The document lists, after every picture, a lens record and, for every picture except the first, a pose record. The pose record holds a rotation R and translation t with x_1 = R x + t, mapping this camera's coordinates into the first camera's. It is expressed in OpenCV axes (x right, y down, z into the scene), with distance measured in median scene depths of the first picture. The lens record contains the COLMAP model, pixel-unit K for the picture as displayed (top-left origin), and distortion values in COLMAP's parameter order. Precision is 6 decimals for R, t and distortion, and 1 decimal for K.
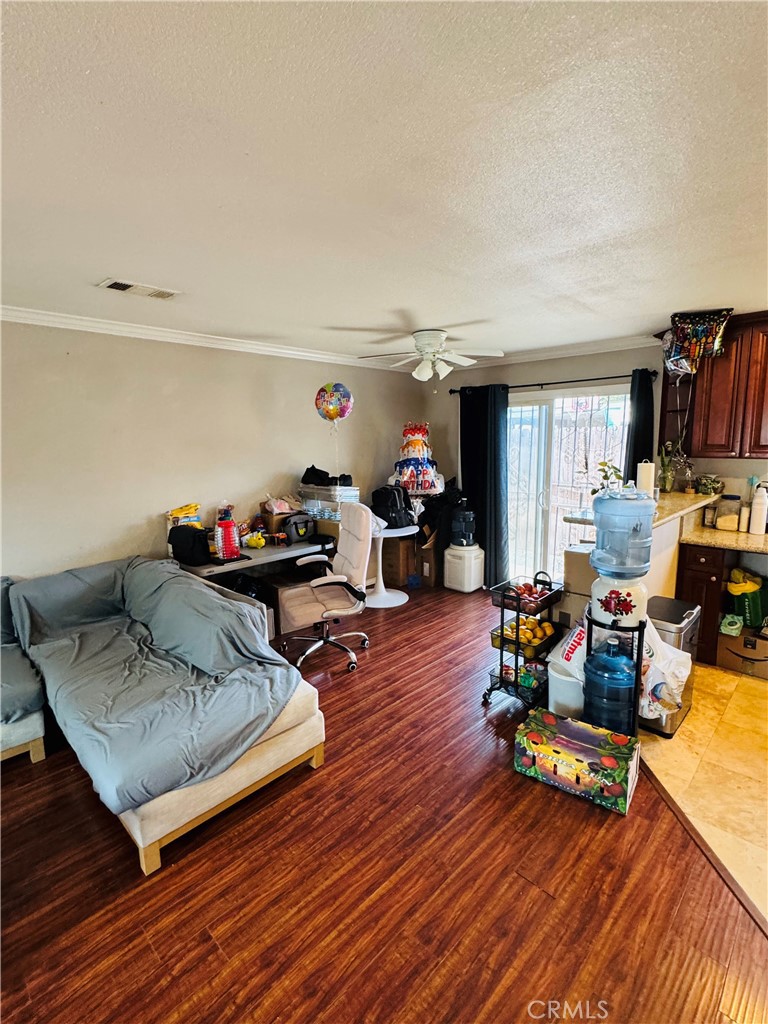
lens RADIAL K [[480.8, 0, 385.8], [0, 480.8, 512.9], [0, 0, 1]] dist [-0.002137, -0.000417]
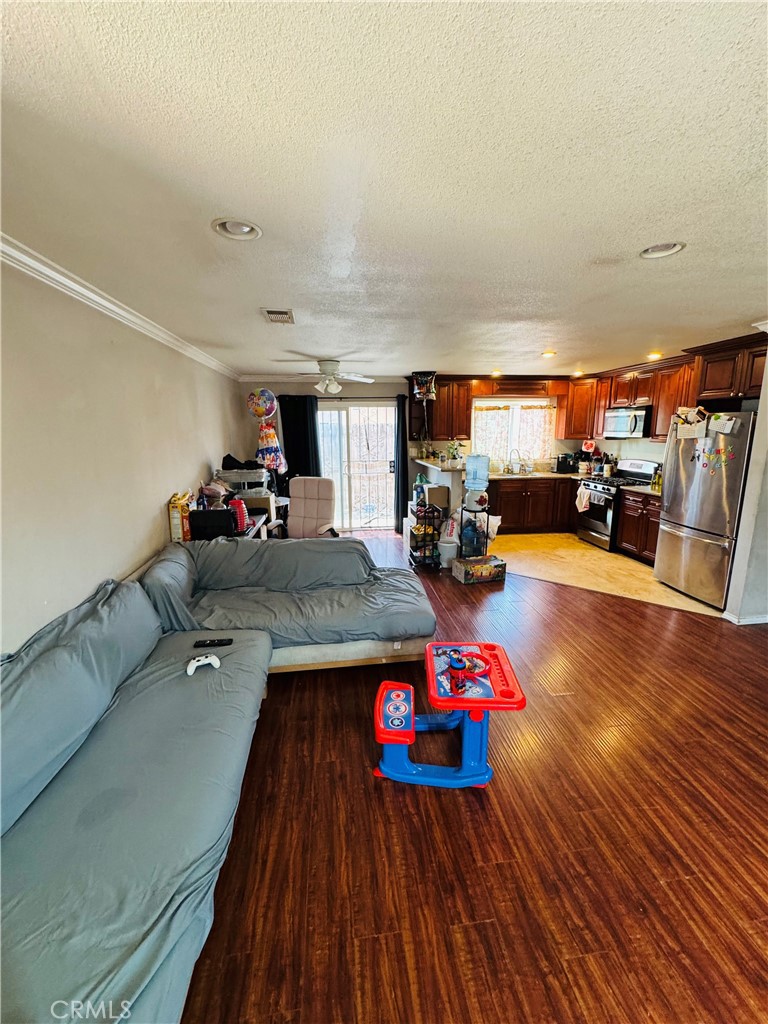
lens RADIAL K [[413.9, 0, 388.7], [0, 413.9, 508.7], [0, 0, 1]] dist [-0.001020, -0.000107]
pose [[0.614598, -0.143637, 0.775653, -0.790548], [0.125138, 0.988584, 0.083913, -0.000298], [-0.778852, 0.045491, 0.625556, 0.048206]]
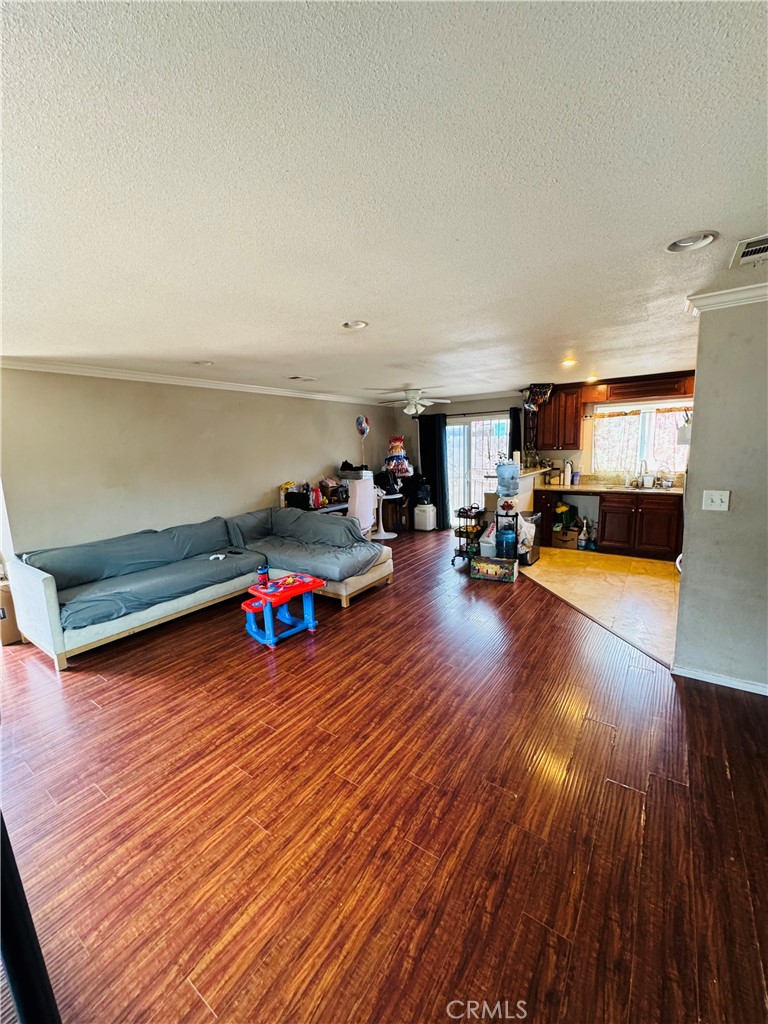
lens RADIAL K [[413.9, 0, 383.7], [0, 413.9, 512.4], [0, 0, 1]] dist [-0.001020, -0.000107]
pose [[0.986161, -0.044571, 0.159687, -0.289708], [0.044420, 0.999003, 0.004517, 0.103584], [-0.159729, 0.002639, 0.987157, -0.595534]]
